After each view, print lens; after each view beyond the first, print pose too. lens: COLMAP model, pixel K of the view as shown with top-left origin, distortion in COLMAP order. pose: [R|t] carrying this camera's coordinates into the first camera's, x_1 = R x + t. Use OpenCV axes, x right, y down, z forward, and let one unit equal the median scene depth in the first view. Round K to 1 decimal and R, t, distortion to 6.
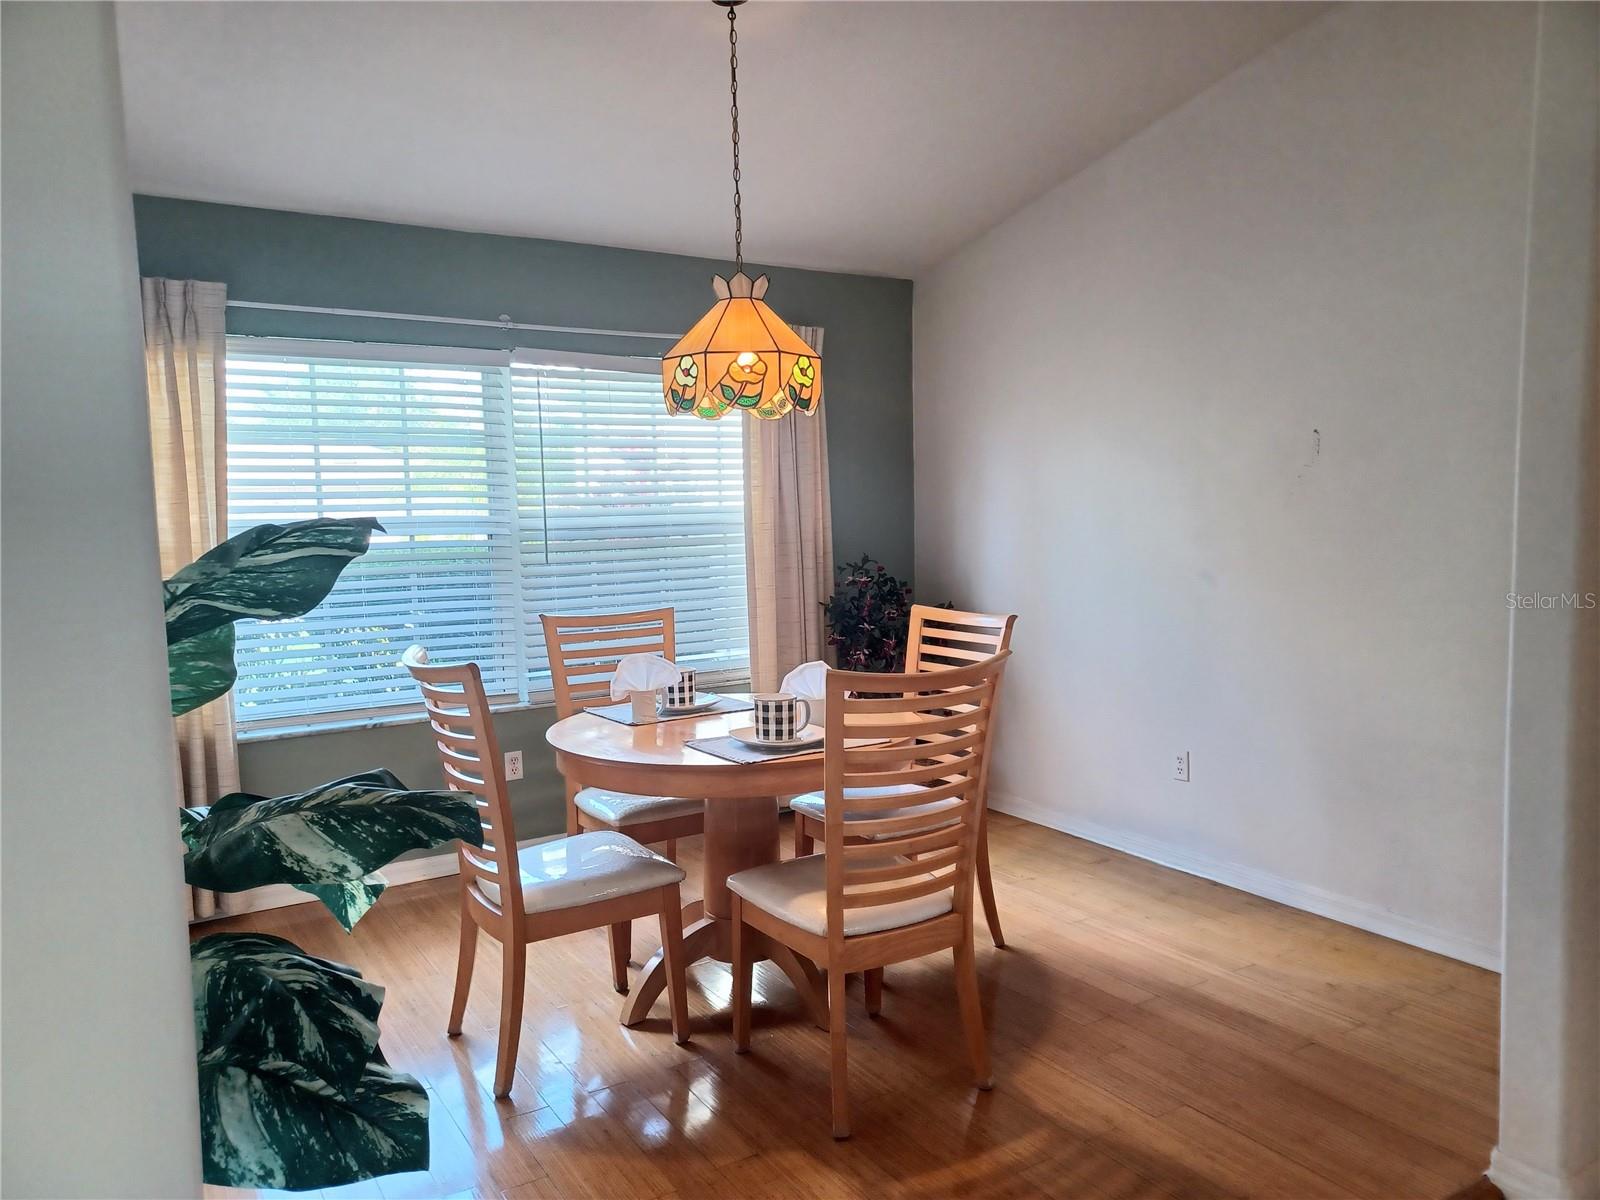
lens RADIAL K [[1188.7, 0, 800.0], [0, 1188.7, 600.0], [0, 0, 1]] dist [0.039437, 0.003690]
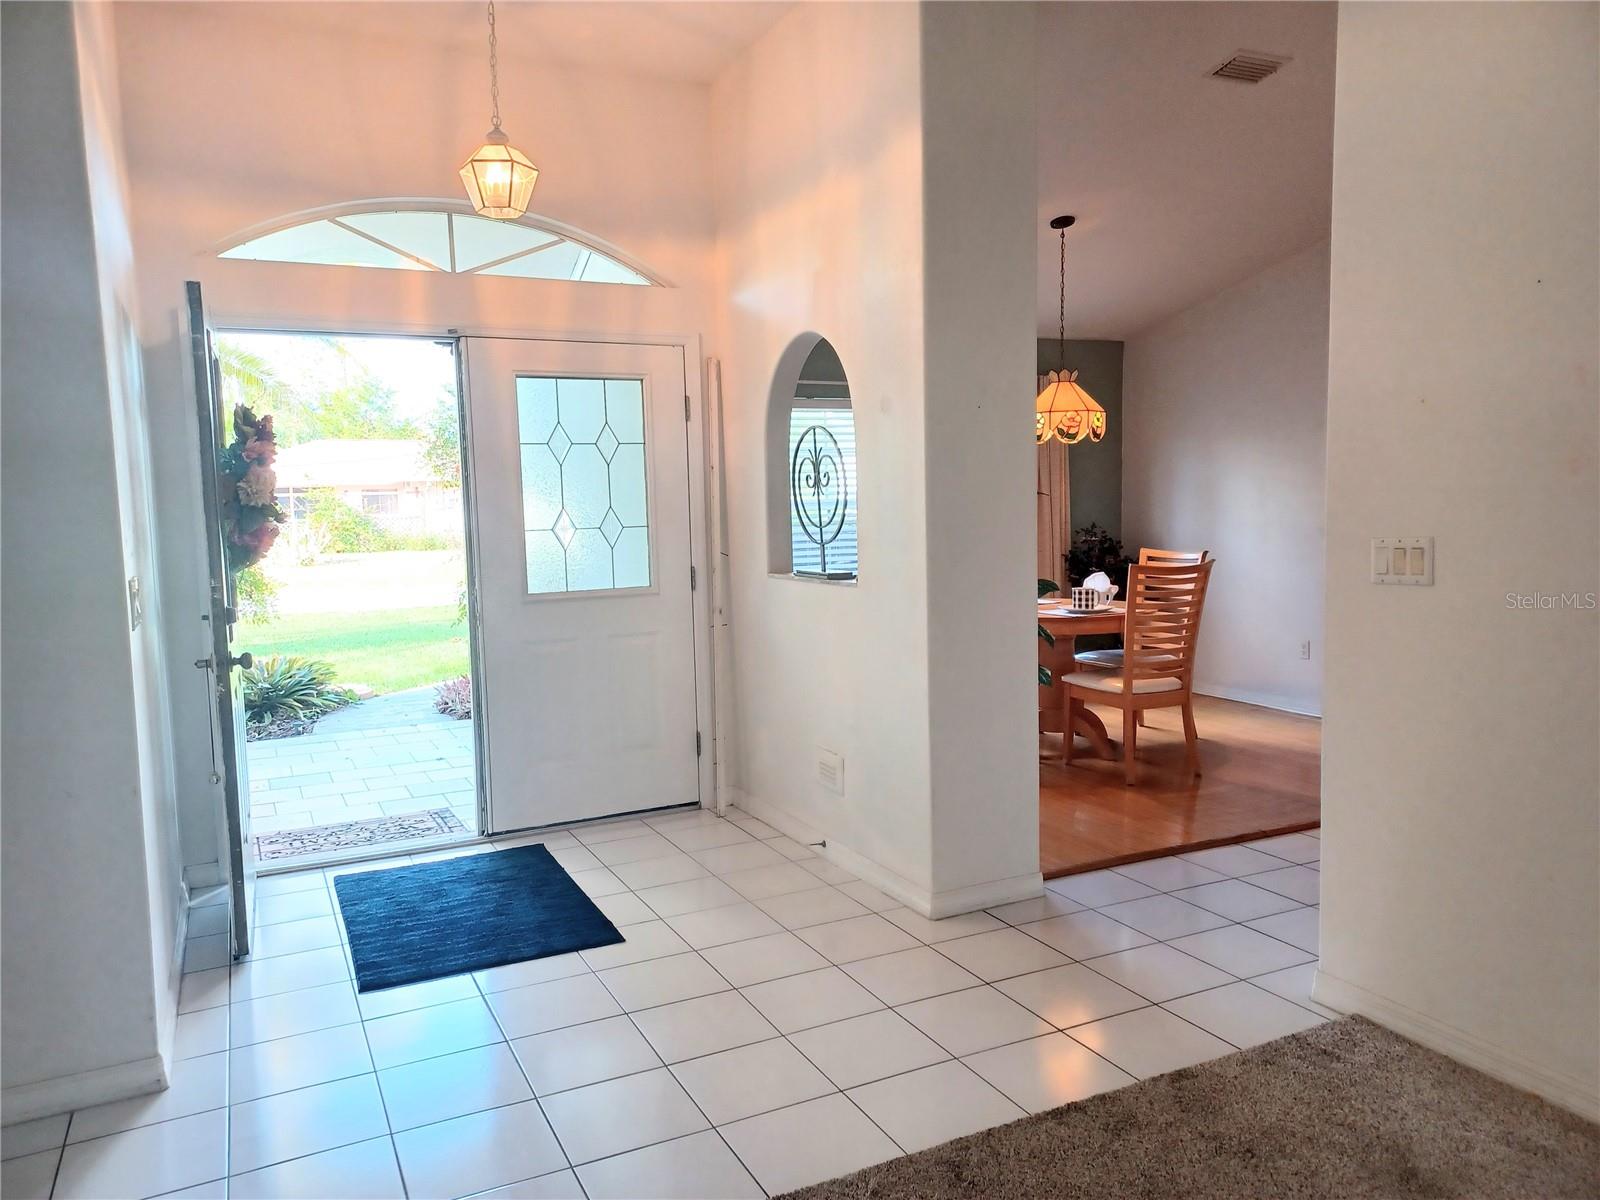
lens RADIAL K [[1141.9, 0, 800.0], [0, 1141.9, 600.0], [0, 0, 1]] dist [0.003561, 0.001005]
pose [[0.993132, 0.007403, -0.116764, -0.255926], [-0.006013, 0.999907, 0.012252, 0.078715], [0.116844, -0.011465, 0.993084, -0.883074]]
